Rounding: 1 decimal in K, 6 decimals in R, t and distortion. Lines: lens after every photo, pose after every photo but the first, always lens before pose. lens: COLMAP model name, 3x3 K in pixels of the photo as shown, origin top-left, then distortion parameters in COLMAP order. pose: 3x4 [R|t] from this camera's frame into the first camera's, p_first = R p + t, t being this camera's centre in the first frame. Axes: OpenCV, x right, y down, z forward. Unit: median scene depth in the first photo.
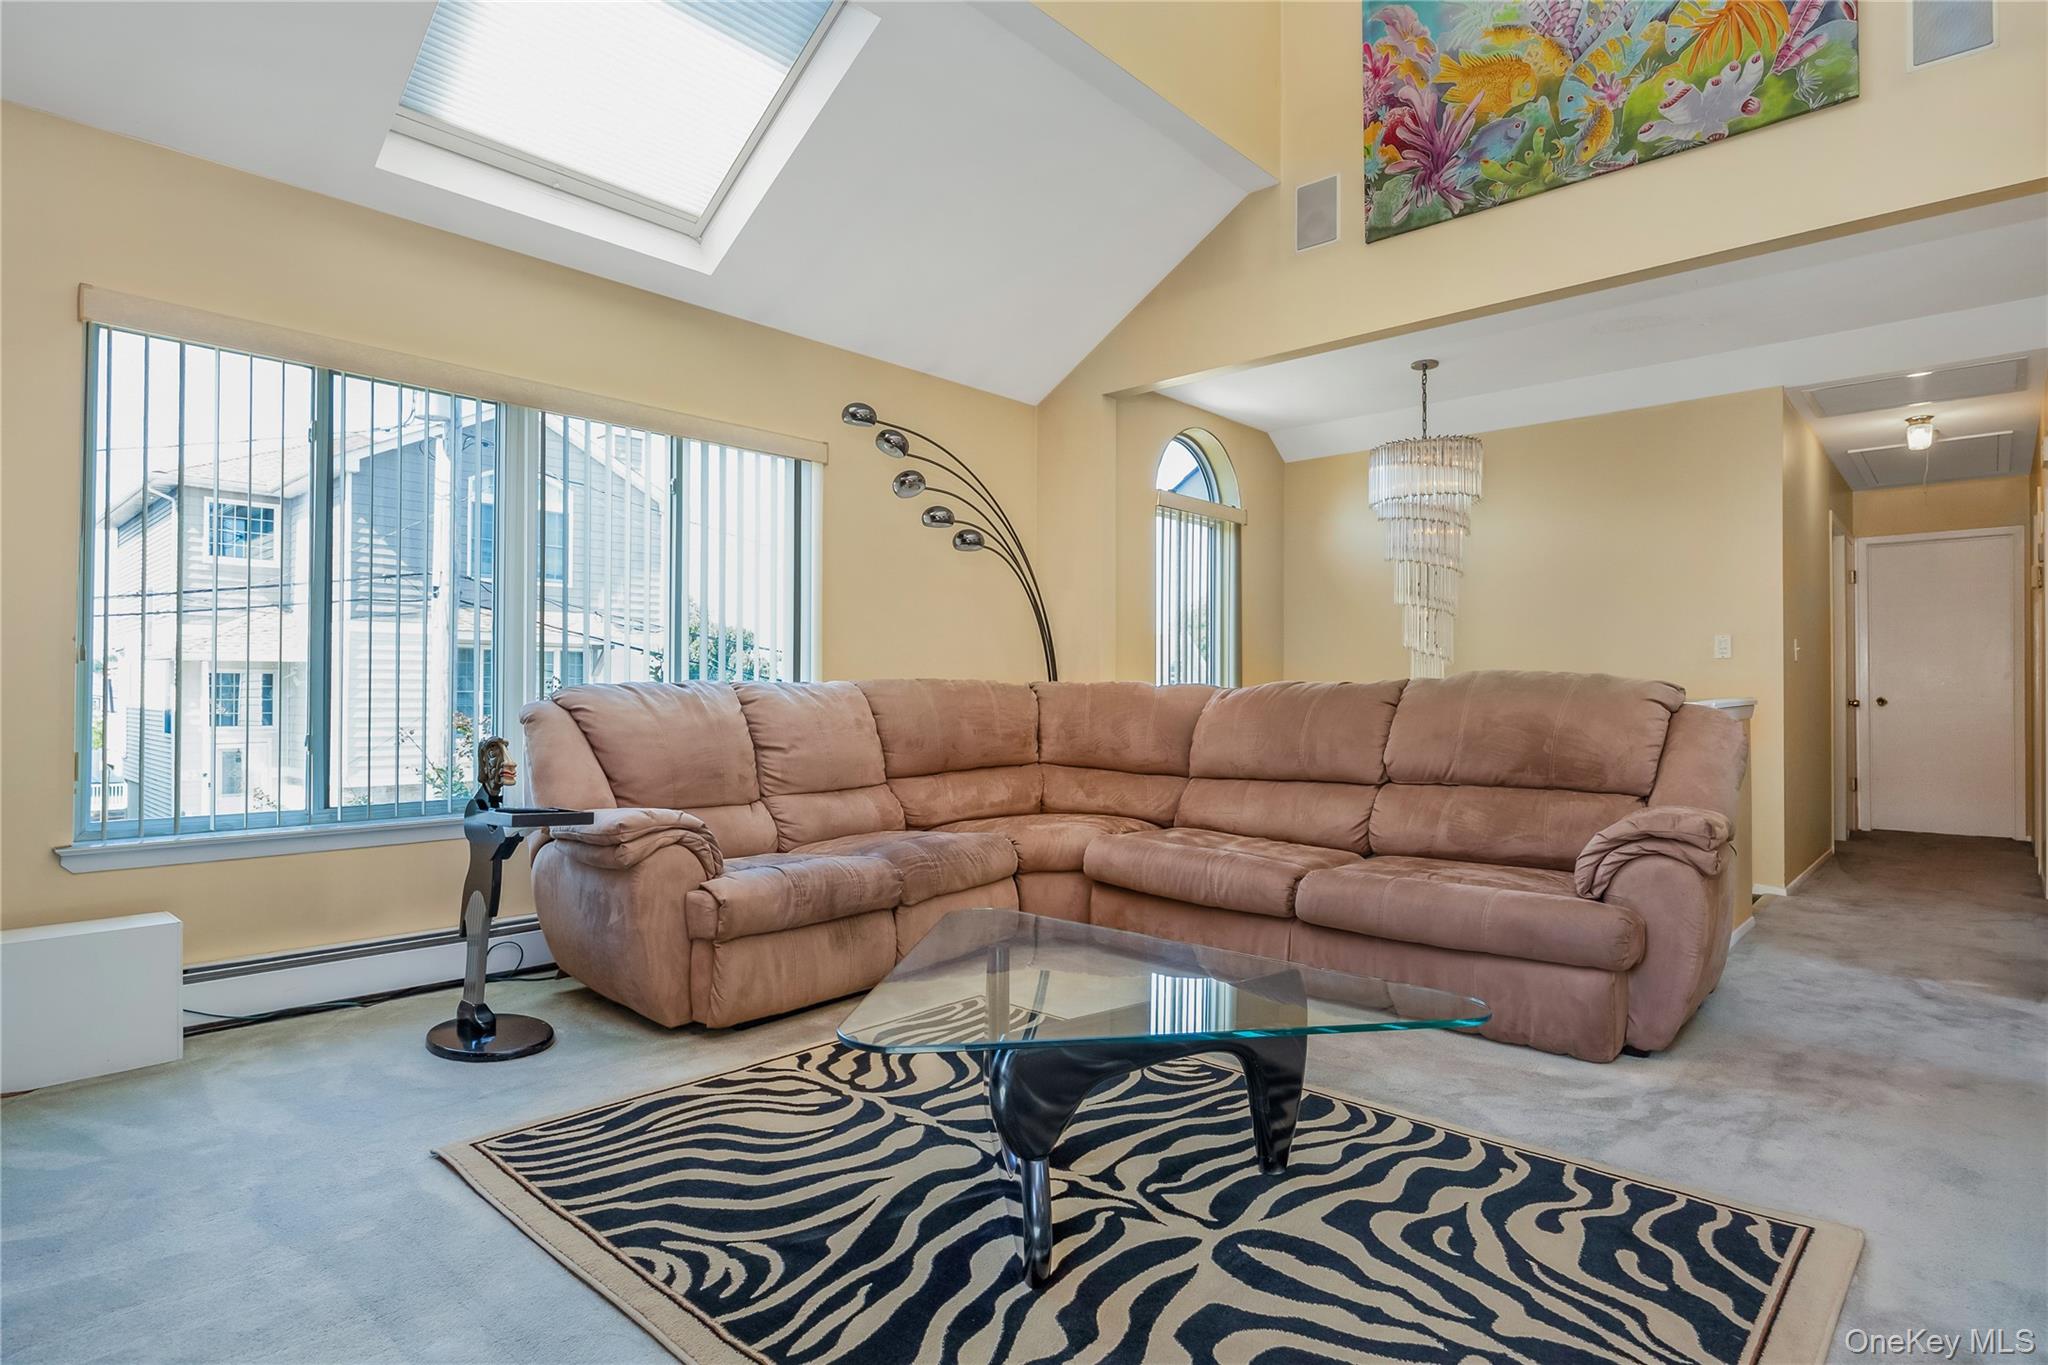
lens RADIAL K [[1059.7, 0, 1024.0], [0, 1059.7, 682.5], [0, 0, 1]] dist [-0.003430, -0.000507]
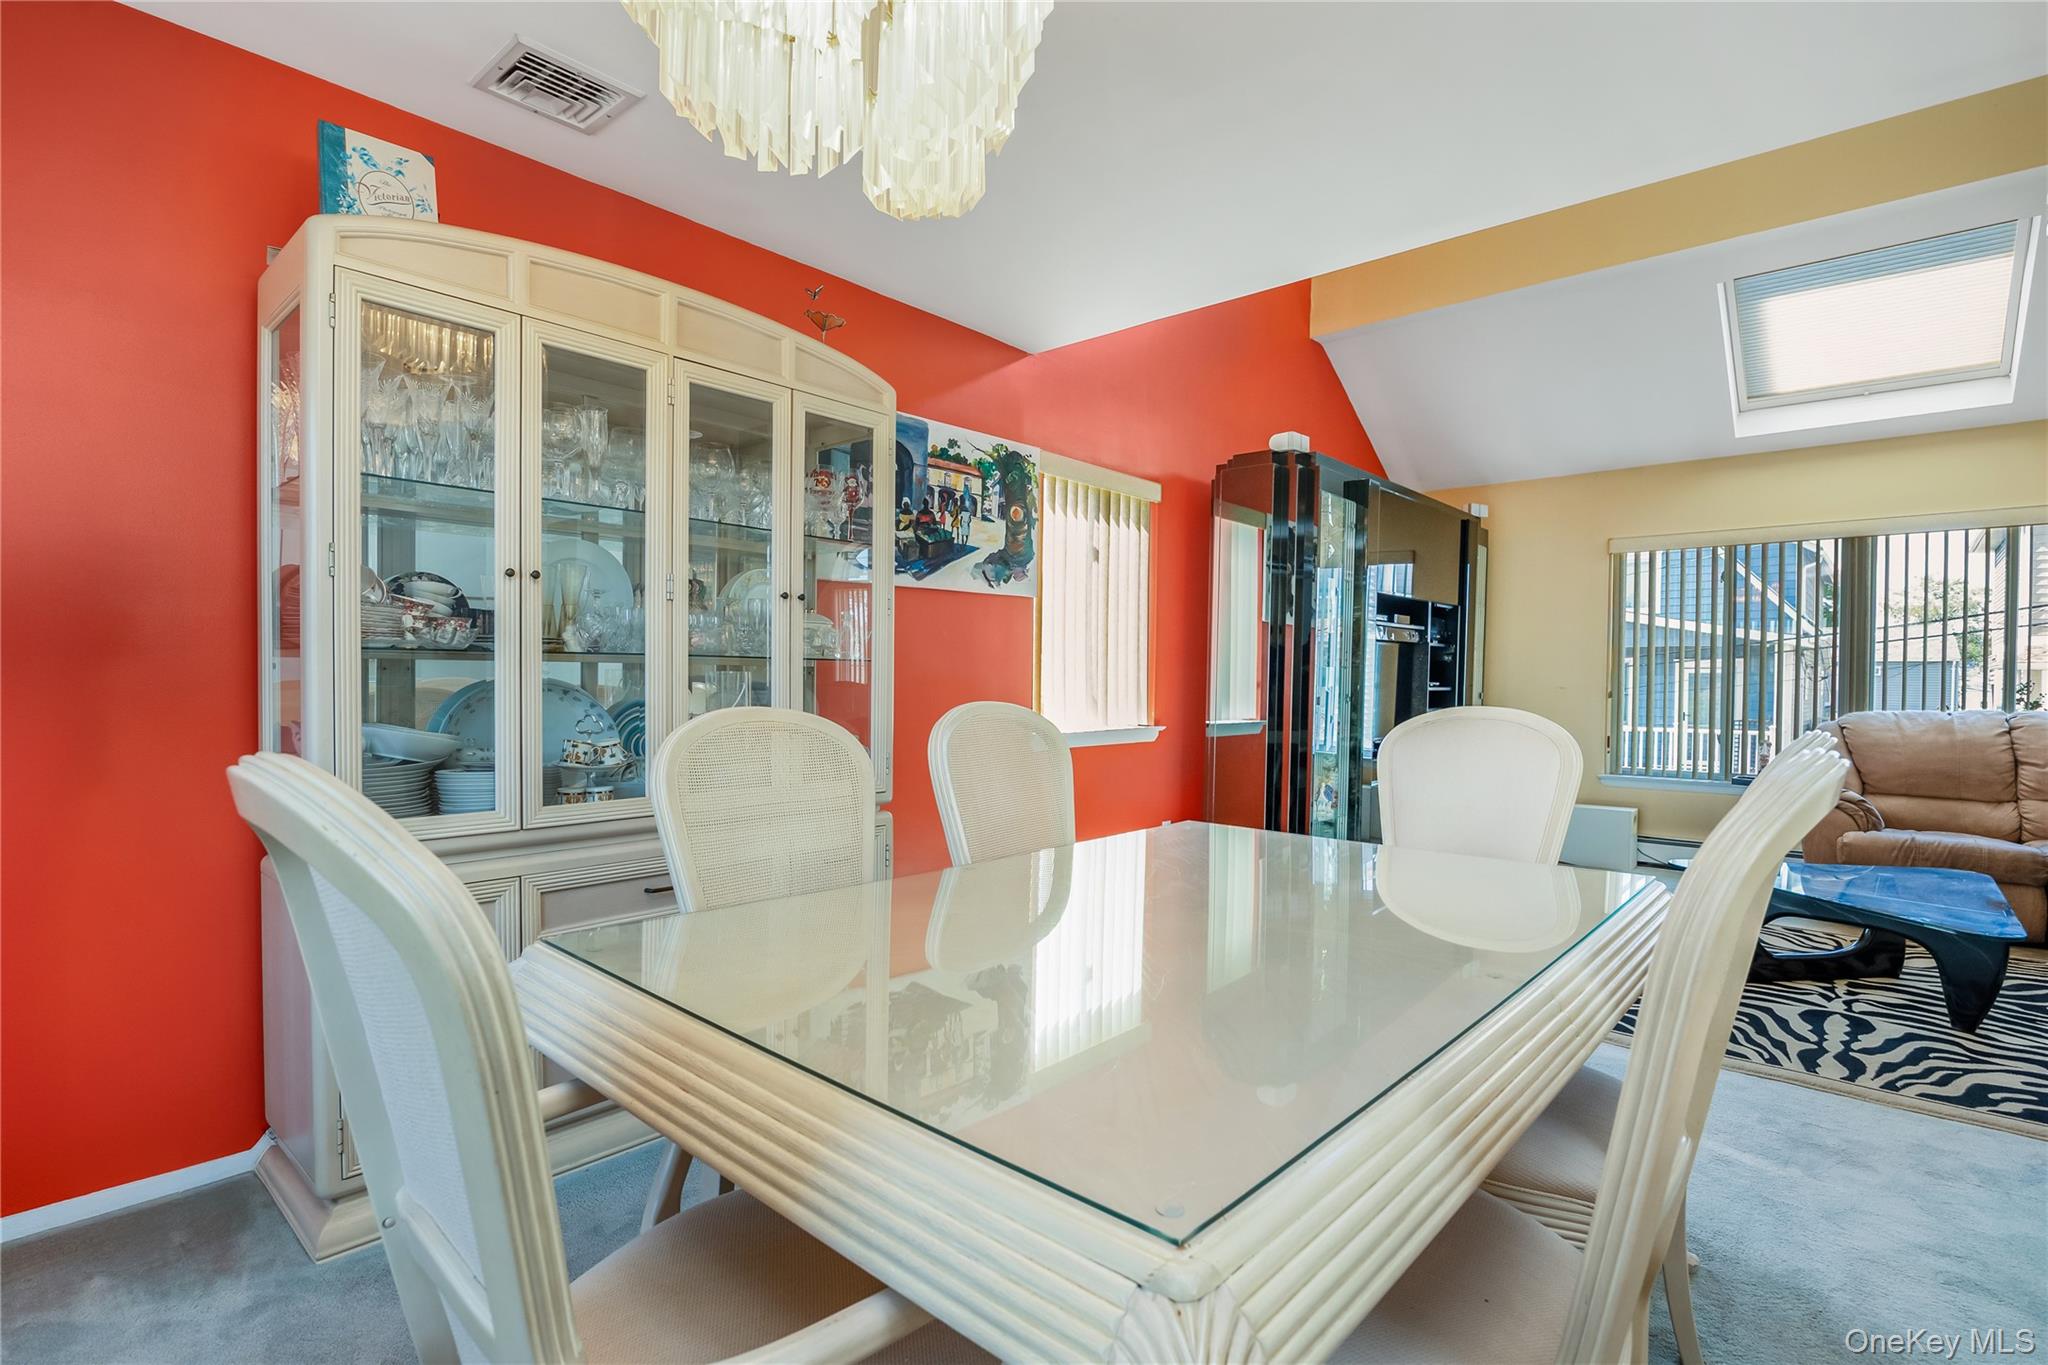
lens RADIAL K [[985.2, 0, 1025.1], [0, 985.2, 704.6], [0, 0, 1]] dist [-0.004608, -0.000554]
pose [[0.006032, 0.020200, -0.999778, 1.974498], [0.007177, 0.999769, 0.020243, -0.090568], [0.999956, -0.007298, 0.005885, -0.508997]]
